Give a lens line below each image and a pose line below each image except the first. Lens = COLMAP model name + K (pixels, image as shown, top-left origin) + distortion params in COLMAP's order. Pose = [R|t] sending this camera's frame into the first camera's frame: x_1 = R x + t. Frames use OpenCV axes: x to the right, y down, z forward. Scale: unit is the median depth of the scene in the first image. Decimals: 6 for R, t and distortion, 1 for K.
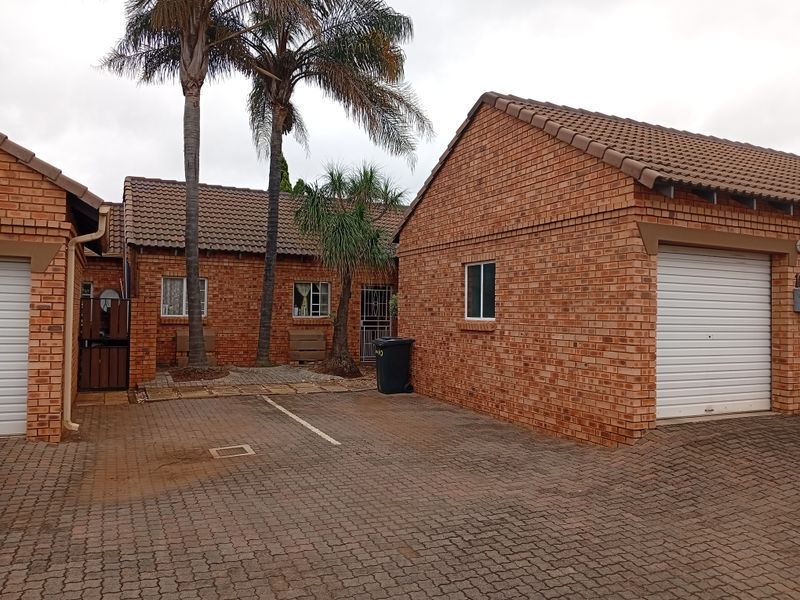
lens RADIAL K [[612.8, 0, 406.6], [0, 612.8, 294.4], [0, 0, 1]] dist [0.114335, -0.227218]
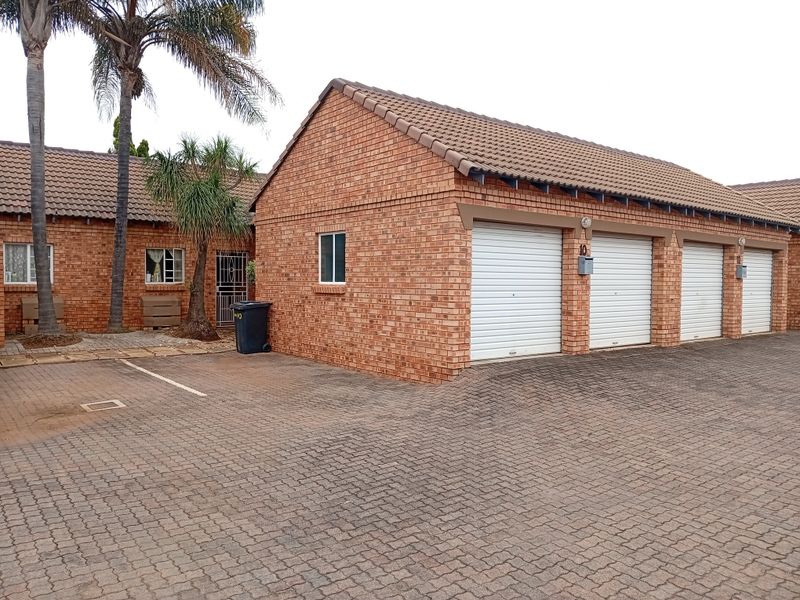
lens RADIAL K [[612.8, 0, 406.6], [0, 612.8, 294.4], [0, 0, 1]] dist [0.114335, -0.227218]
pose [[0.972725, -0.013829, 0.231548, -0.008835], [0.000900, 0.998439, 0.055852, -0.002048], [-0.231959, -0.054120, 0.971219, -0.124764]]
